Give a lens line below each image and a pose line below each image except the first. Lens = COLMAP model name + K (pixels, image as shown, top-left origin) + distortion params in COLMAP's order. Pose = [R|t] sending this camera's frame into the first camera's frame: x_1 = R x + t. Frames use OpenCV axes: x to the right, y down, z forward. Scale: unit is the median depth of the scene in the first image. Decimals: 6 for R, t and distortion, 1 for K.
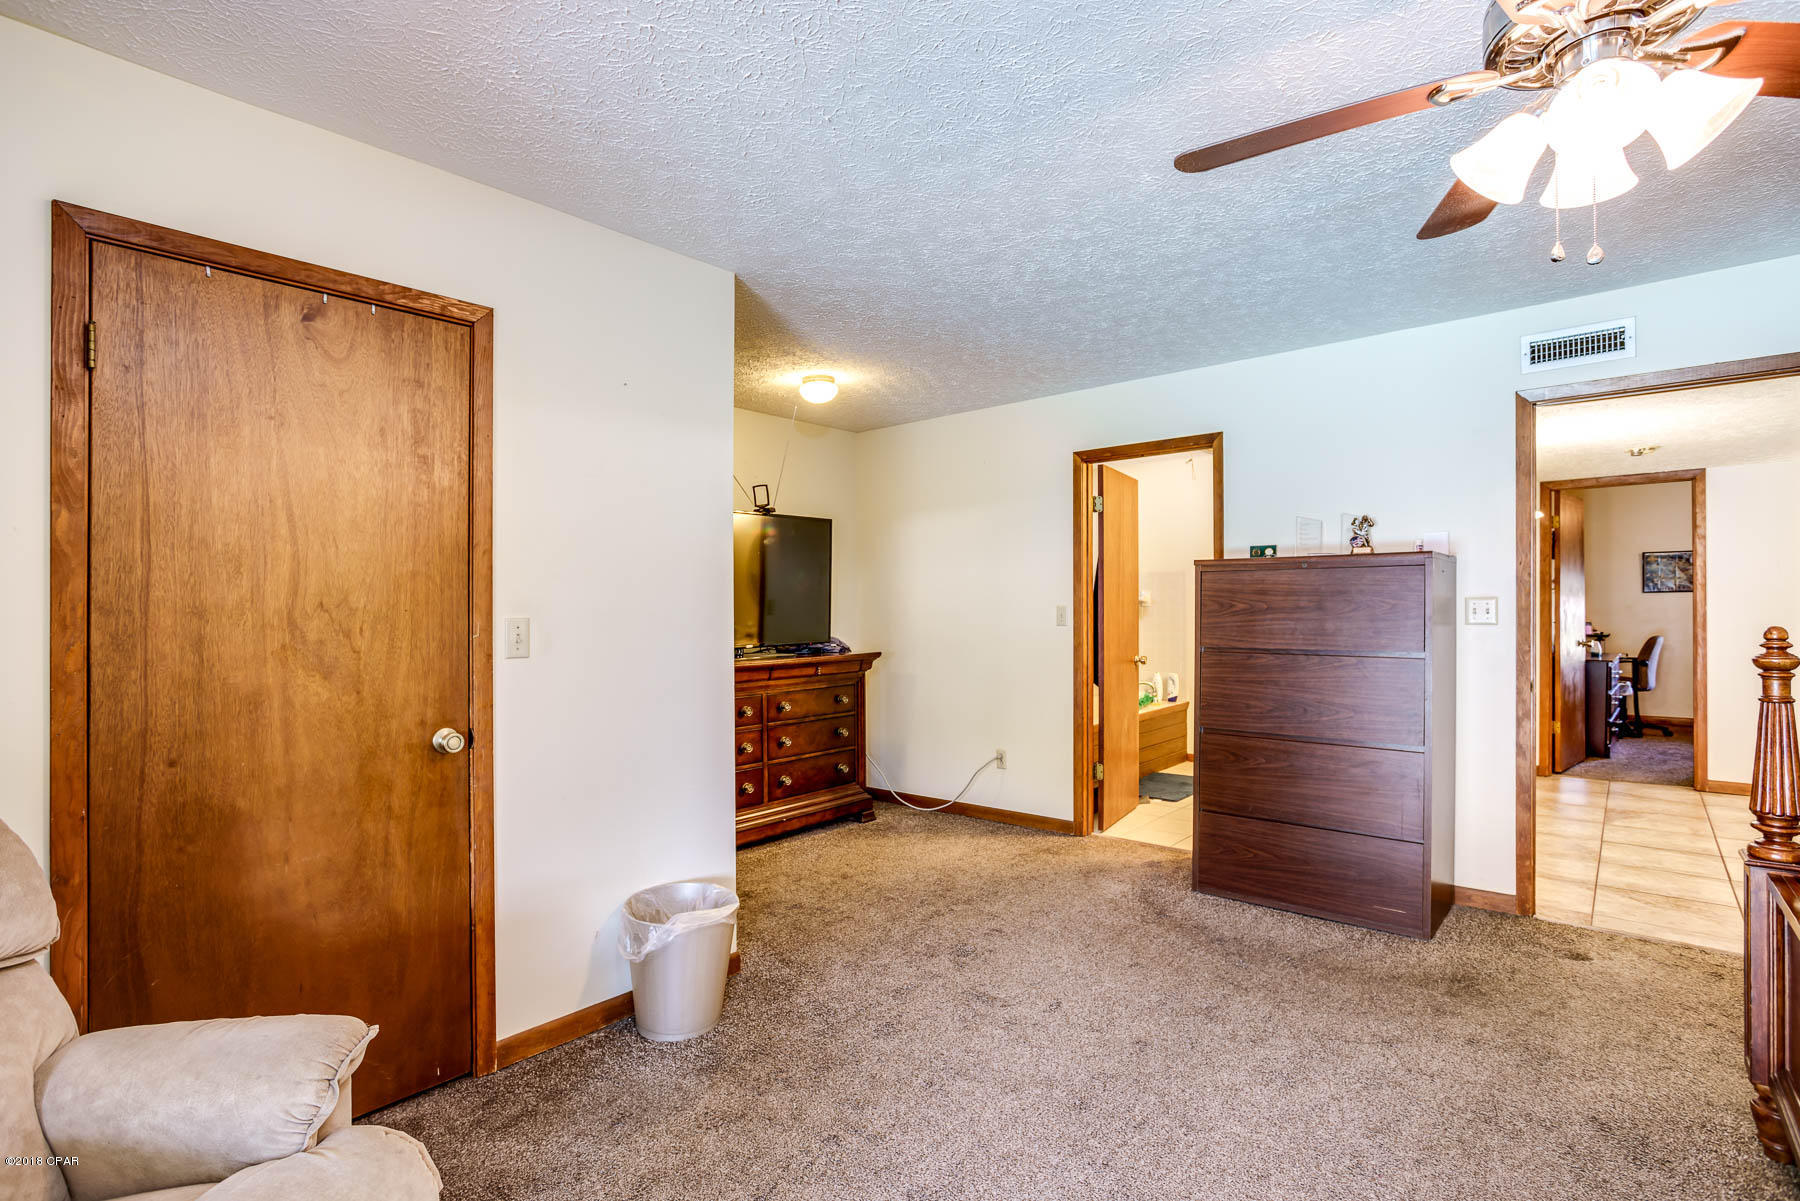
lens RADIAL K [[870.4, 0, 899.5], [0, 870.4, 605.1], [0, 0, 1]] dist [-0.000519, 0.001140]
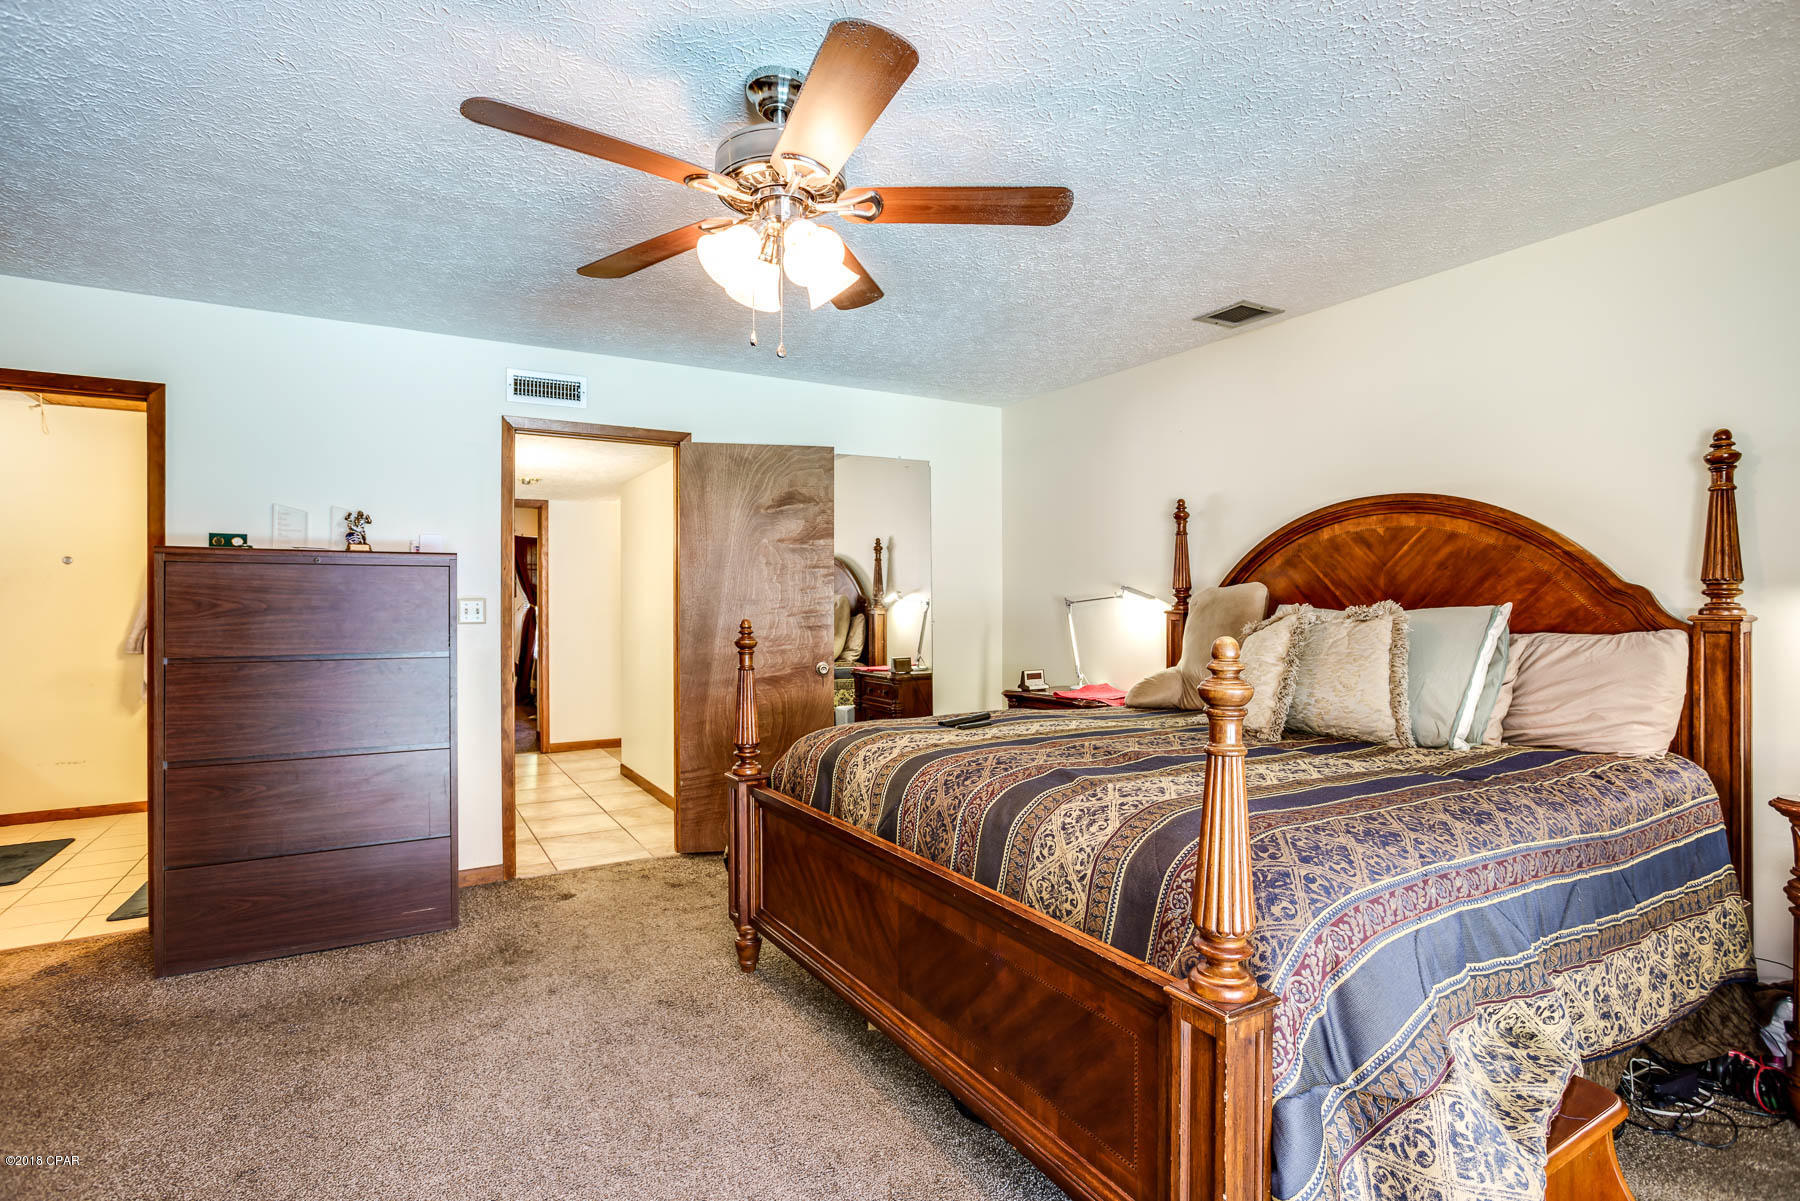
lens RADIAL K [[870.4, 0, 899.5], [0, 870.4, 605.1], [0, 0, 1]] dist [-0.000519, 0.001140]
pose [[0.334678, 0.004226, 0.942323, -0.179656], [0.000049, 0.999990, -0.004502, 0.004617], [-0.942332, 0.001553, 0.334675, 0.140414]]
